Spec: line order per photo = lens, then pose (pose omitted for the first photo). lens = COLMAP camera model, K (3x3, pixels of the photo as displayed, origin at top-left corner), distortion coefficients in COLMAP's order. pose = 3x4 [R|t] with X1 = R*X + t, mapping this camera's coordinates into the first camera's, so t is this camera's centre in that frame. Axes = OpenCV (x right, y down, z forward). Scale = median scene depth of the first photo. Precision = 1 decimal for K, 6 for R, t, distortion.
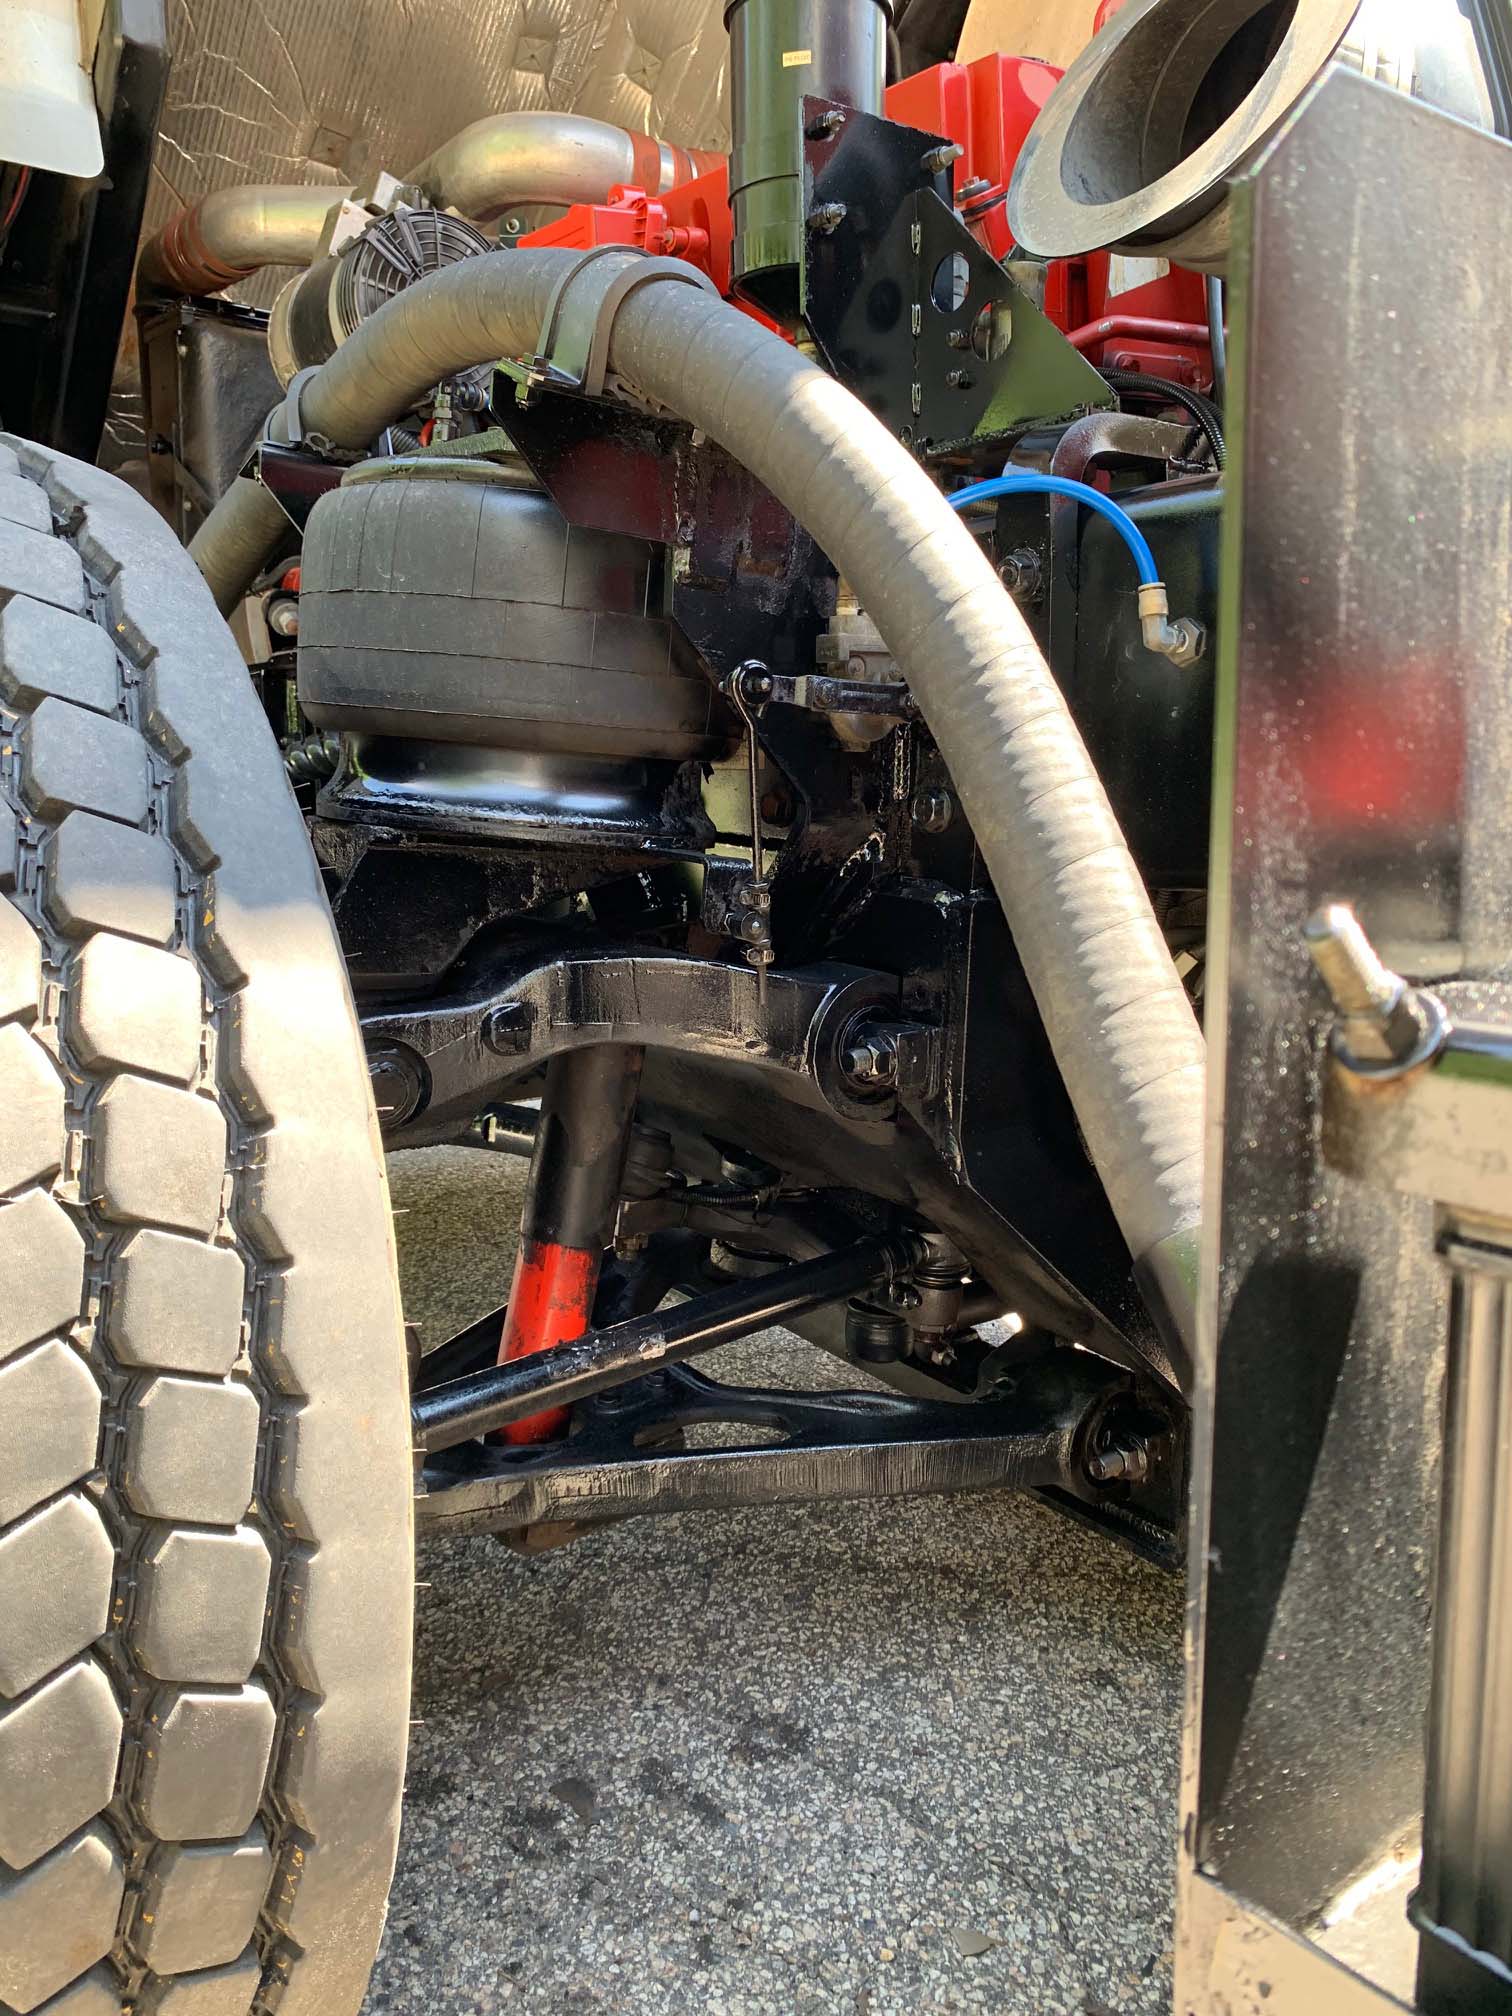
lens RADIAL K [[1557.2, 0, 747.3], [0, 1557.2, 1008.8], [0, 0, 1]] dist [-0.000877, -0.002116]
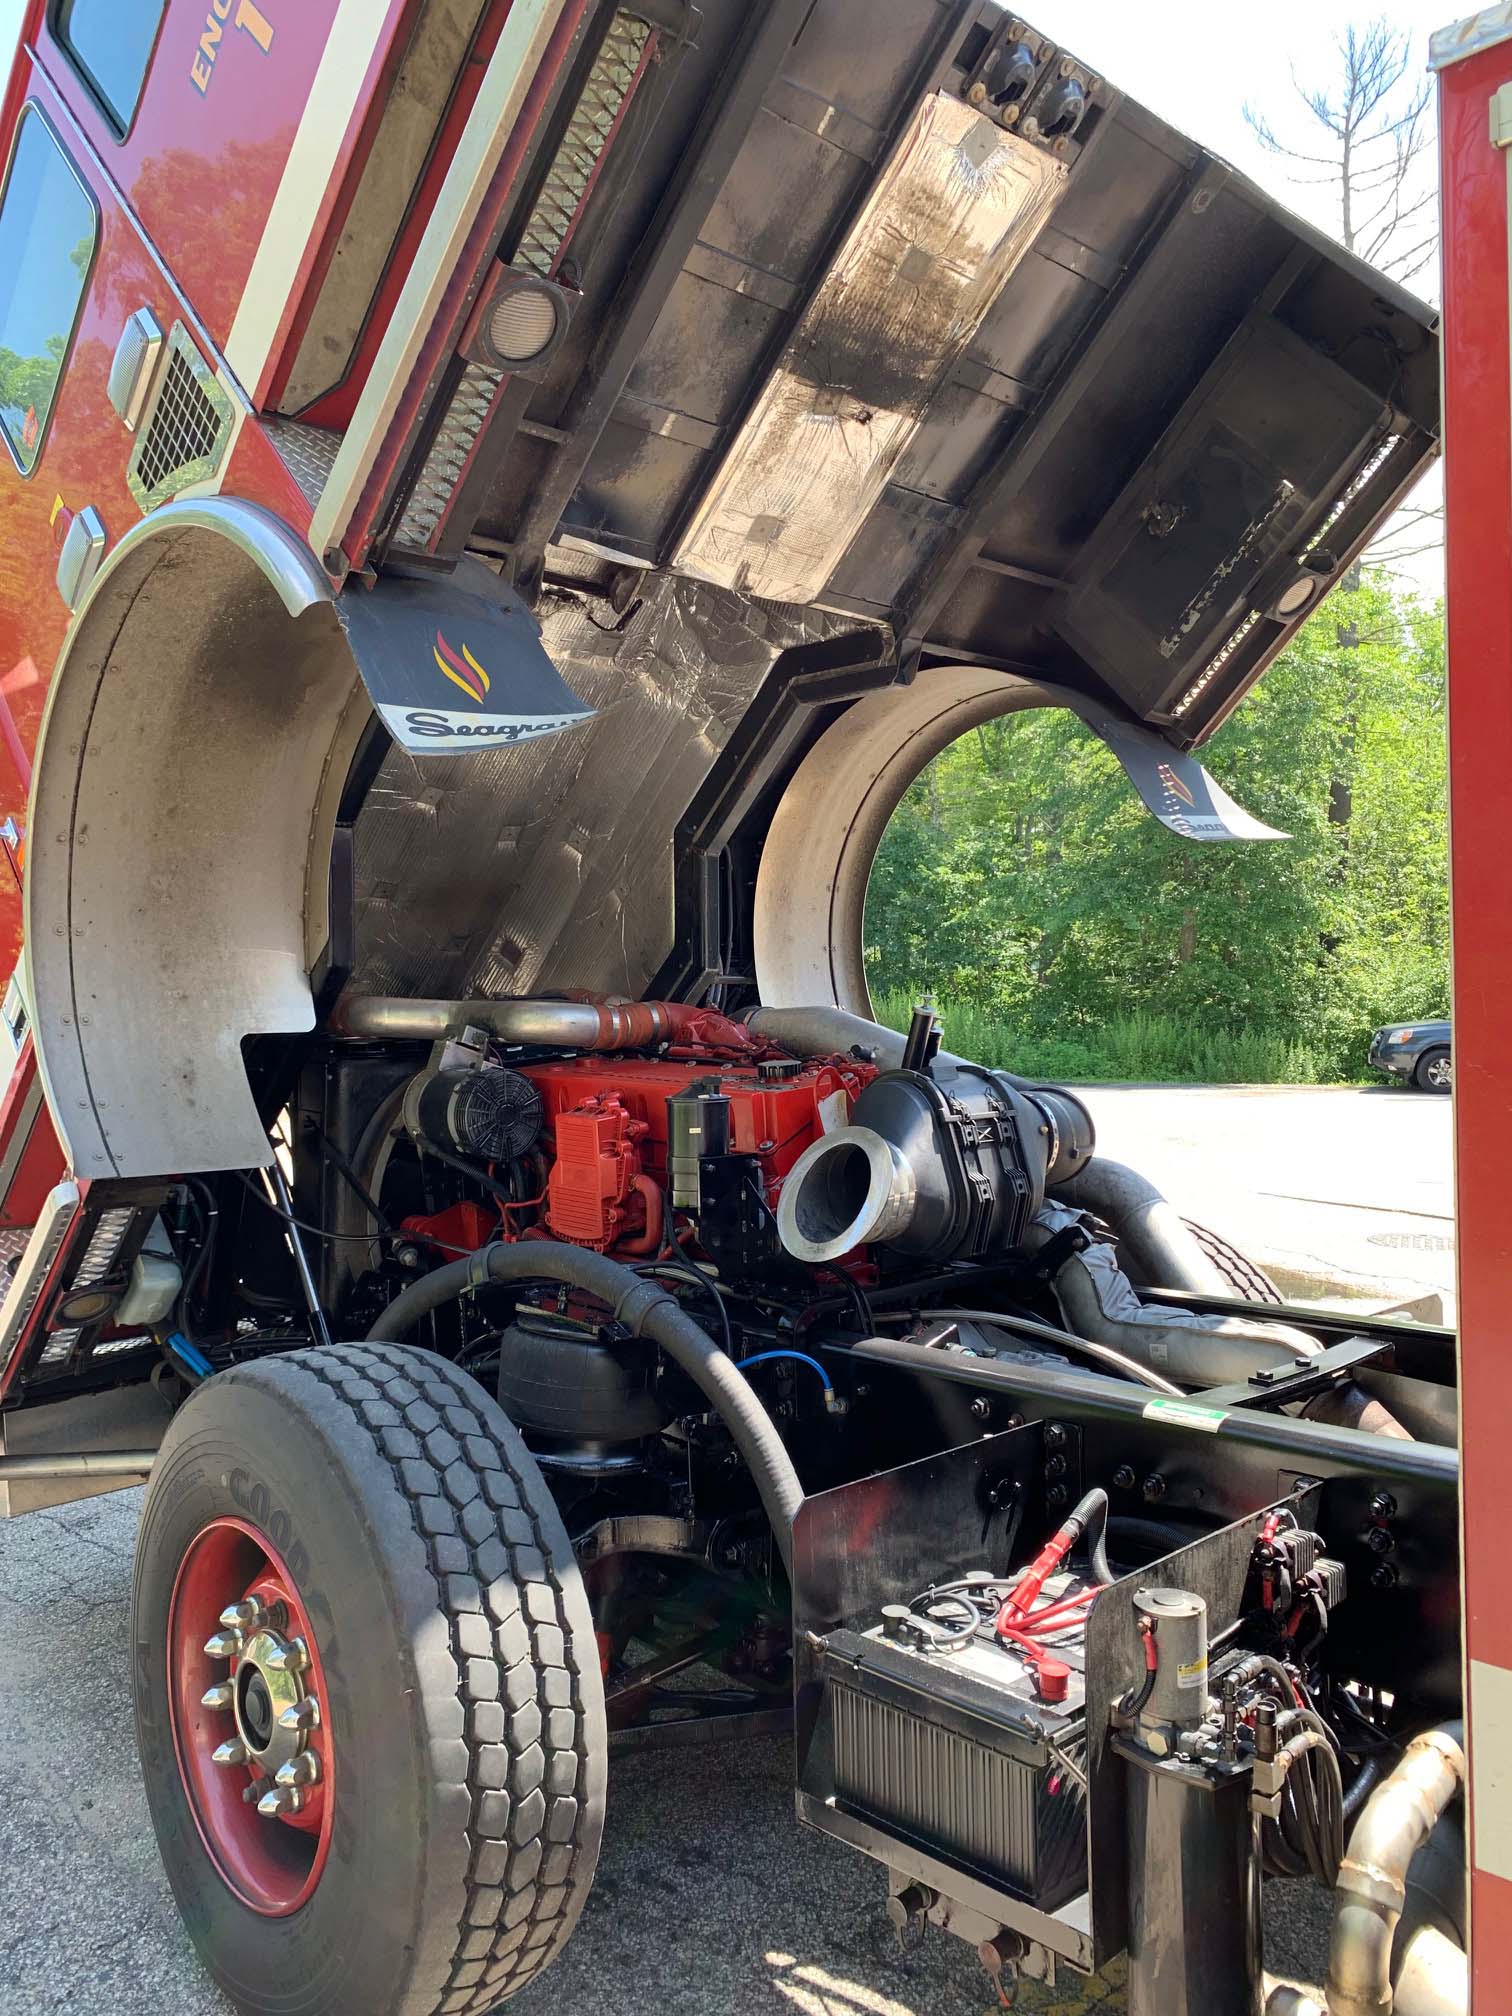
lens RADIAL K [[1557.2, 0, 763.3], [0, 1557.2, 1000.2], [0, 0, 1]] dist [-0.000877, -0.002116]
pose [[0.993500, -0.006629, 0.113639, -0.142138], [0.024125, 0.987886, -0.153293, -0.431705], [-0.111247, 0.155038, 0.981625, -1.504267]]
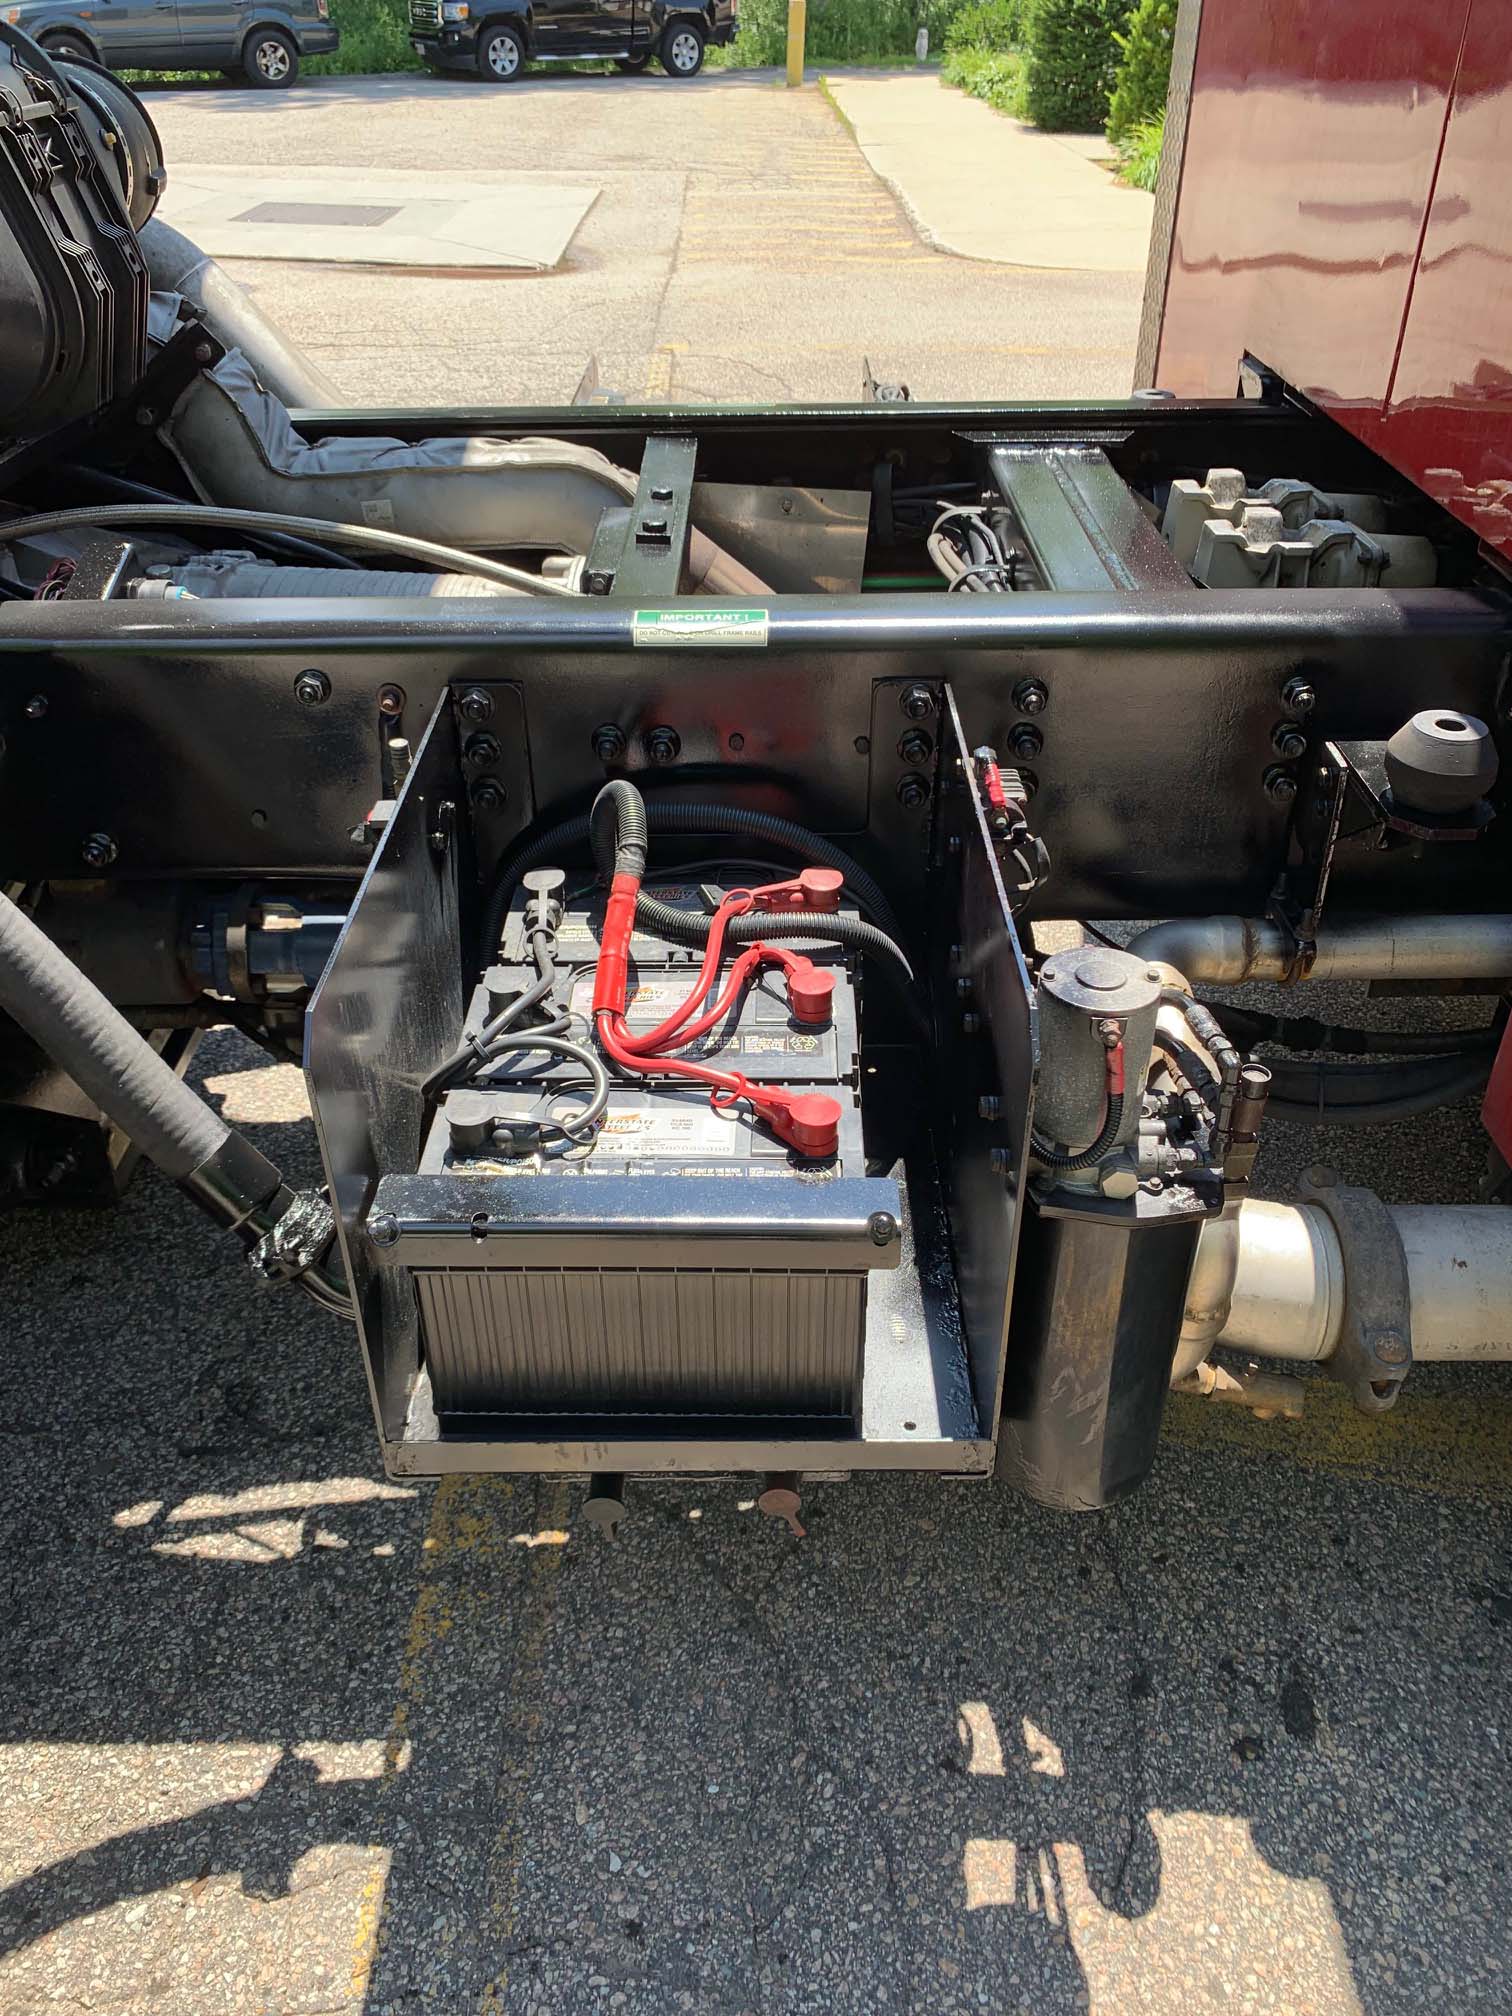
lens RADIAL K [[1557.2, 0, 755.3], [0, 1557.2, 998.4], [0, 0, 1]] dist [-0.000877, -0.002116]
pose [[0.603633, -0.439851, 0.664949, -0.303626], [0.122080, 0.875200, 0.468104, -0.512152], [-0.787860, -0.201386, 0.581997, -0.410935]]
